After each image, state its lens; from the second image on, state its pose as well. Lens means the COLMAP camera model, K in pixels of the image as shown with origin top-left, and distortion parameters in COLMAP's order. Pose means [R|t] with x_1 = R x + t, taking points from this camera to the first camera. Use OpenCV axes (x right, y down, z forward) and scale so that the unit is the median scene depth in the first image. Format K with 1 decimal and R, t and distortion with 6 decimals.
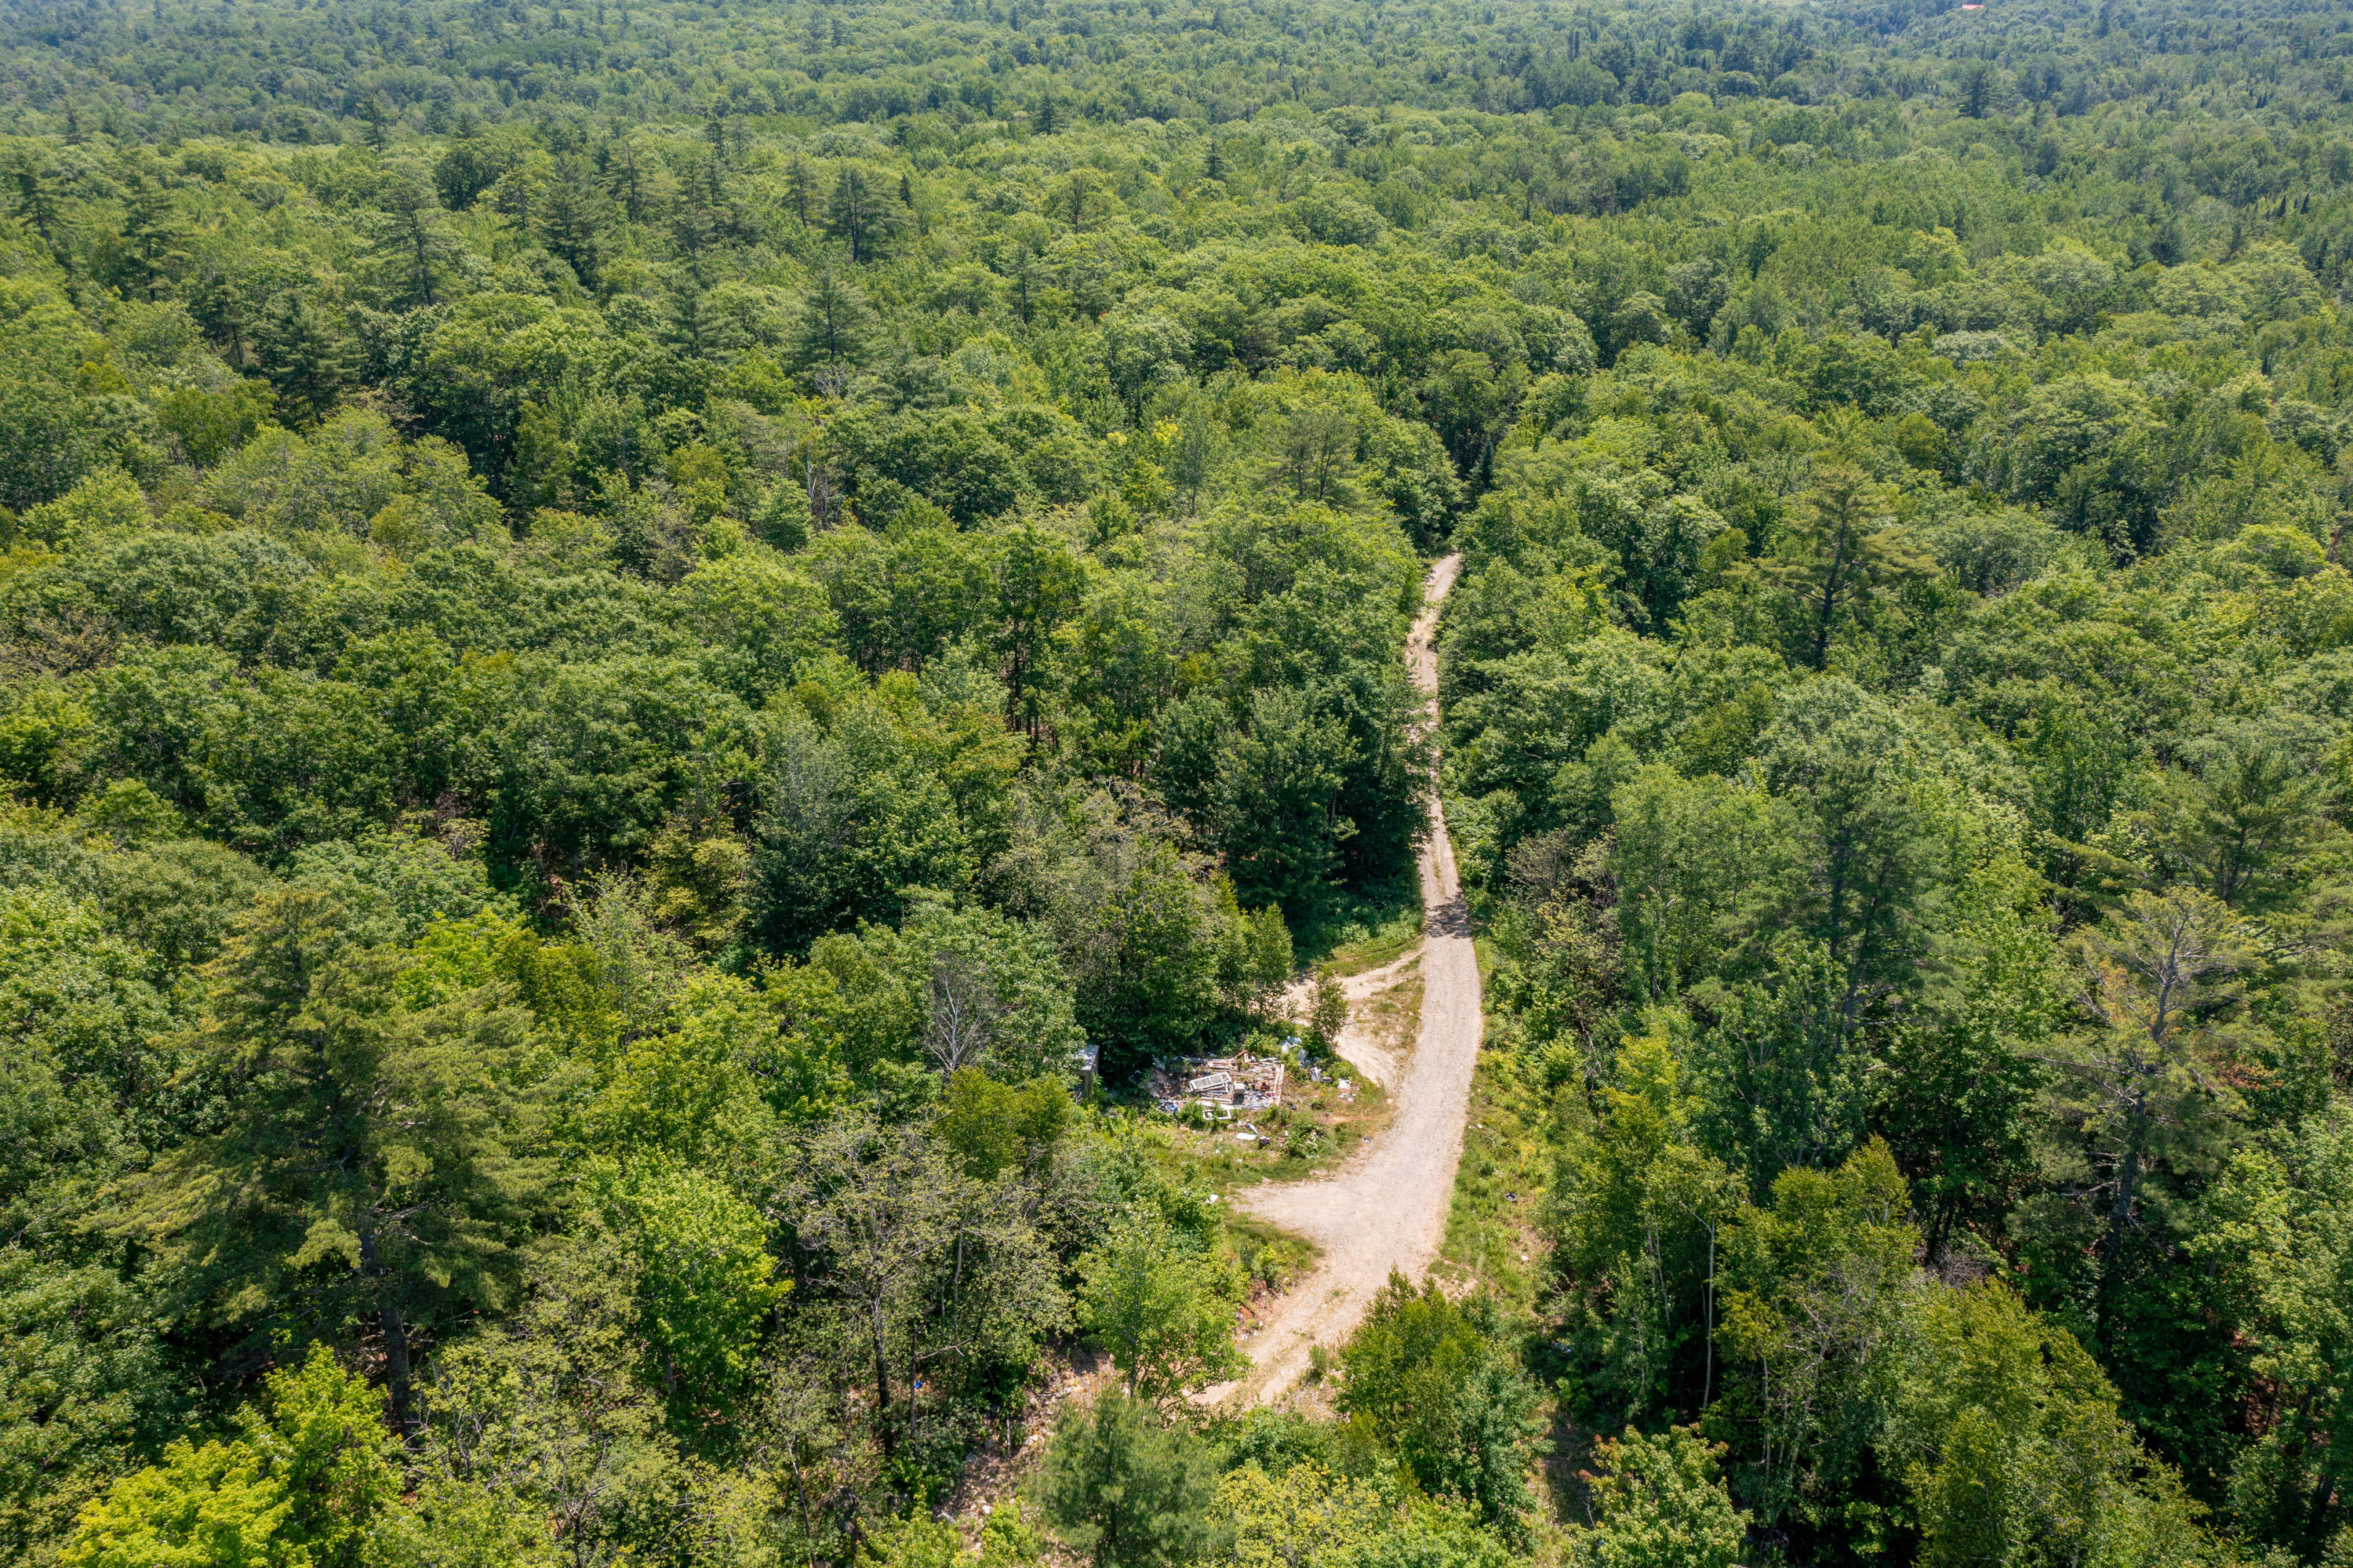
lens RADIAL K [[1851.4, 0, 1177.8], [0, 1851.4, 774.7], [0, 0, 1]] dist [-0.015867, 0.005879]
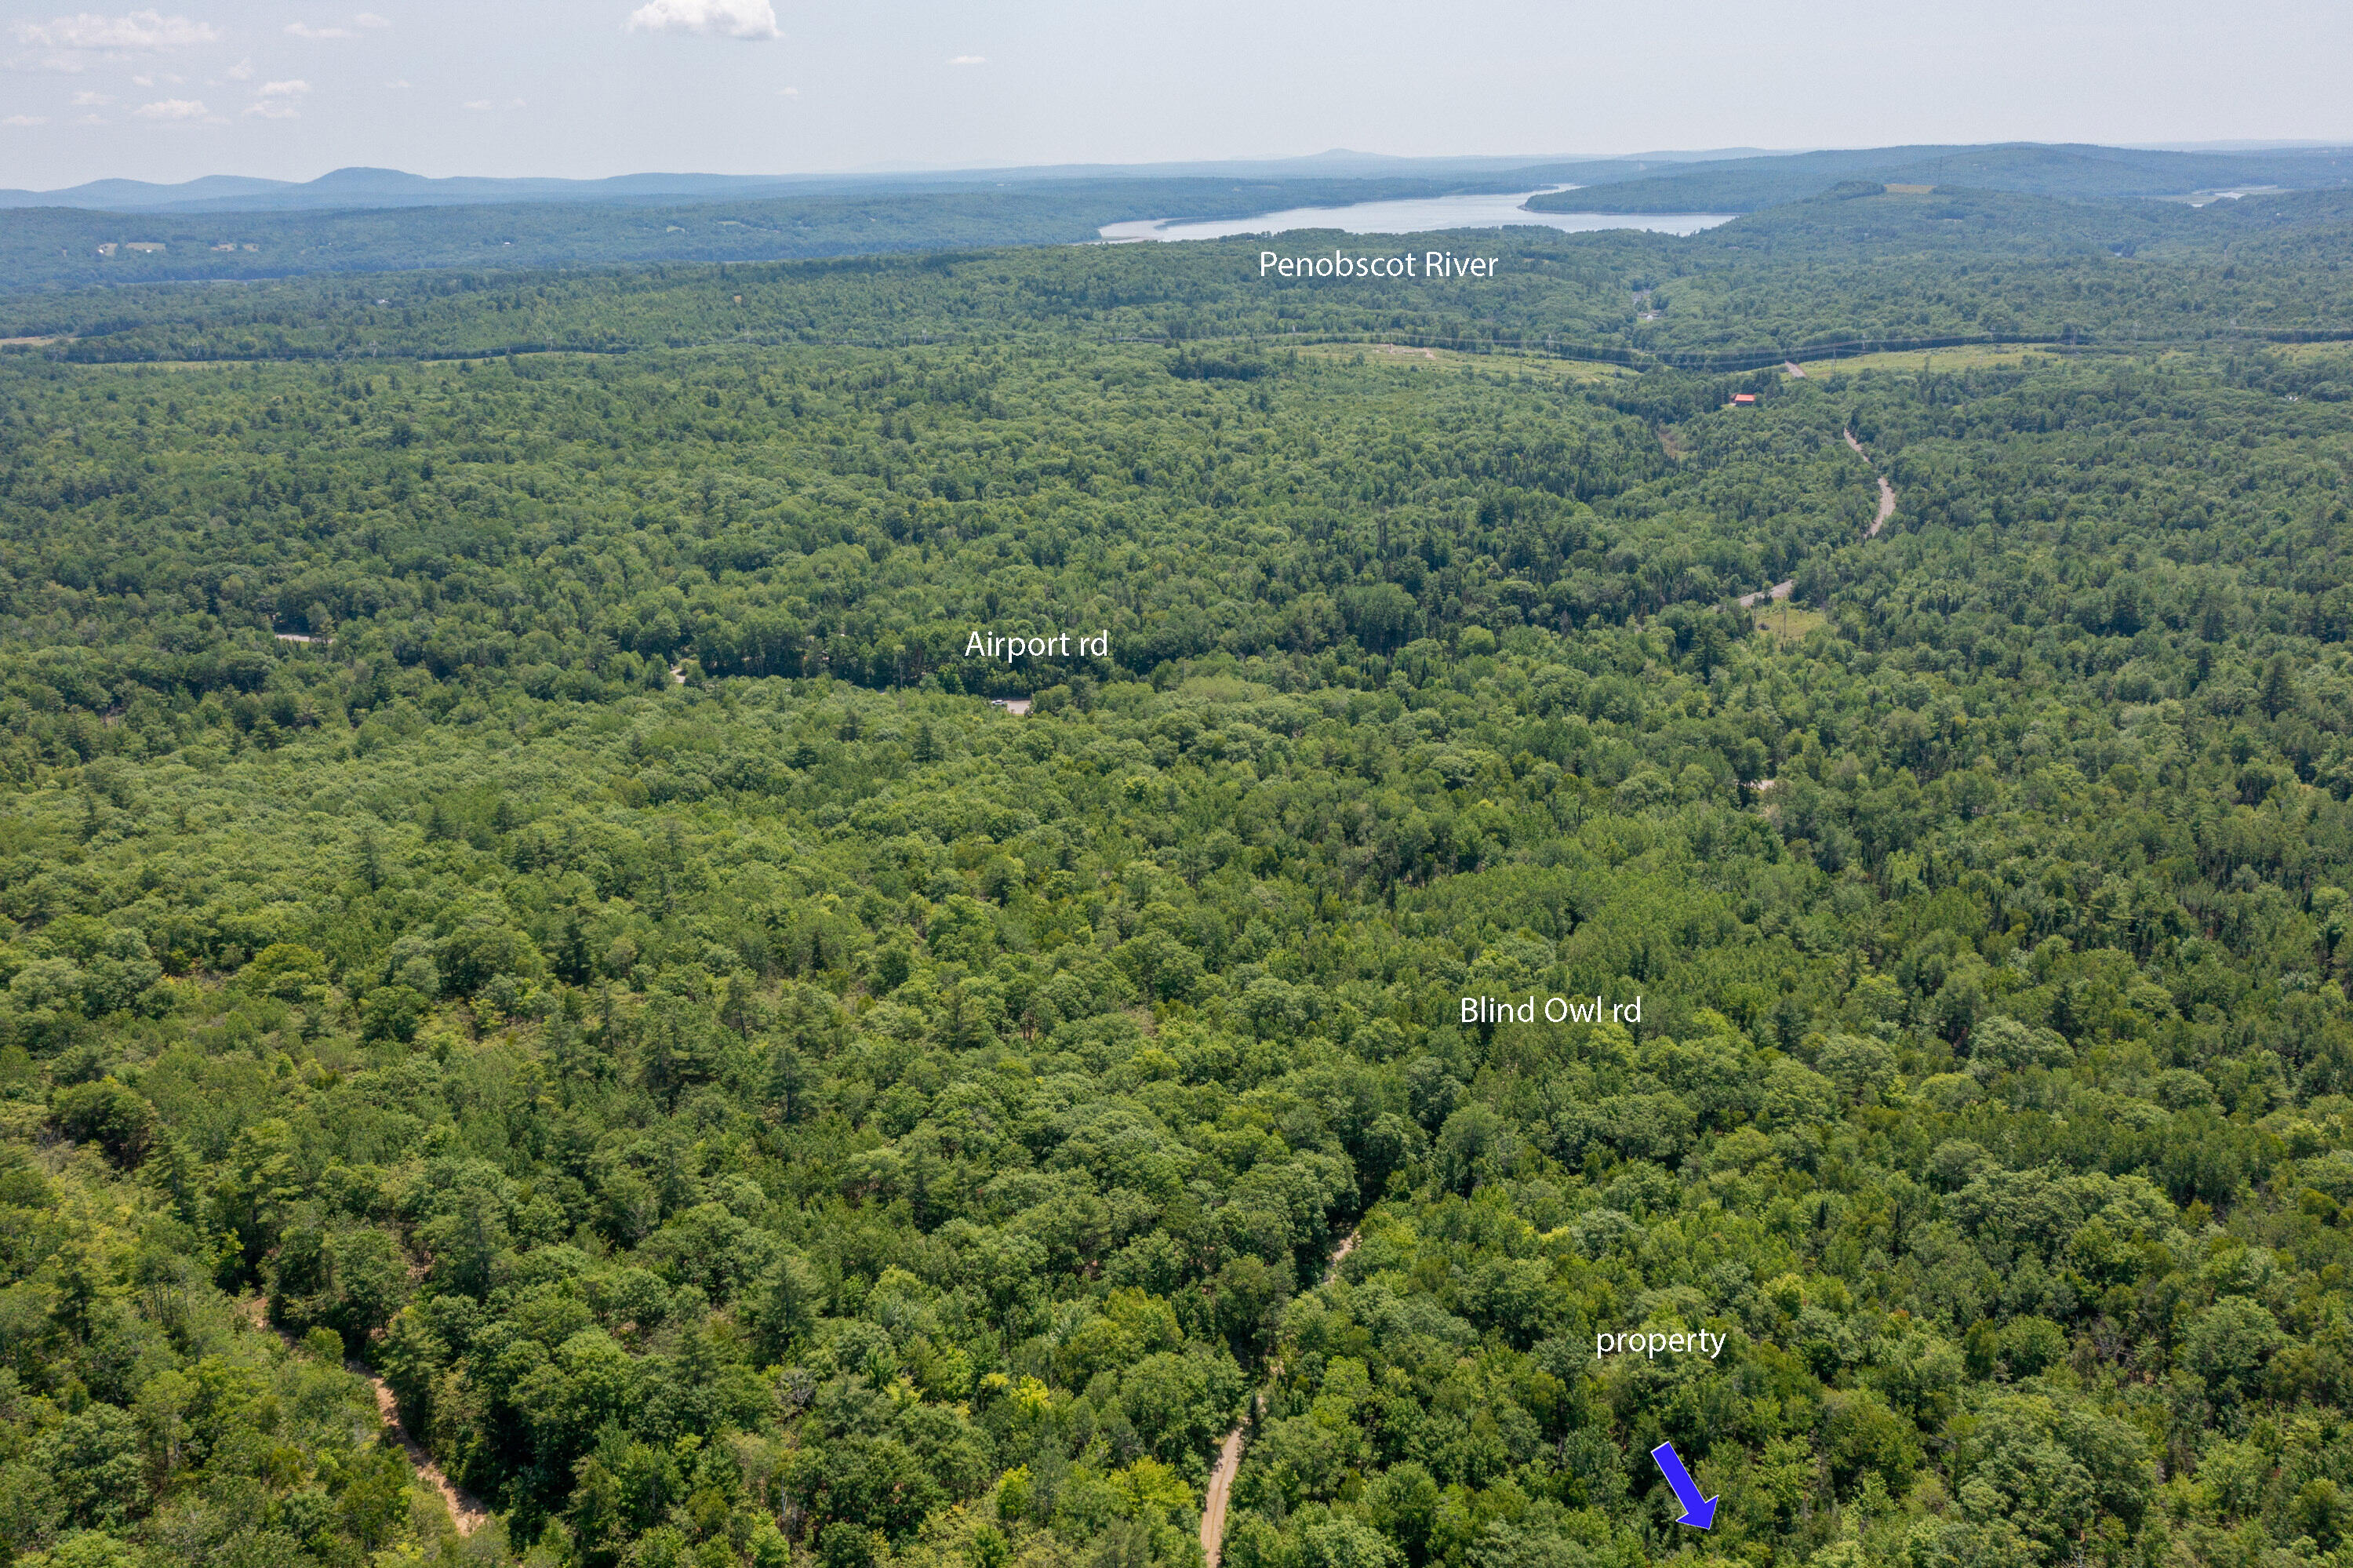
lens RADIAL K [[1851.4, 0, 1168.7], [0, 1851.4, 778.7], [0, 0, 1]] dist [-0.015867, 0.005879]
pose [[0.997680, -0.024743, 0.063430, 0.032834], [0.031829, 0.993054, -0.113269, -0.698121], [-0.060187, 0.115025, 0.991538, -0.667971]]
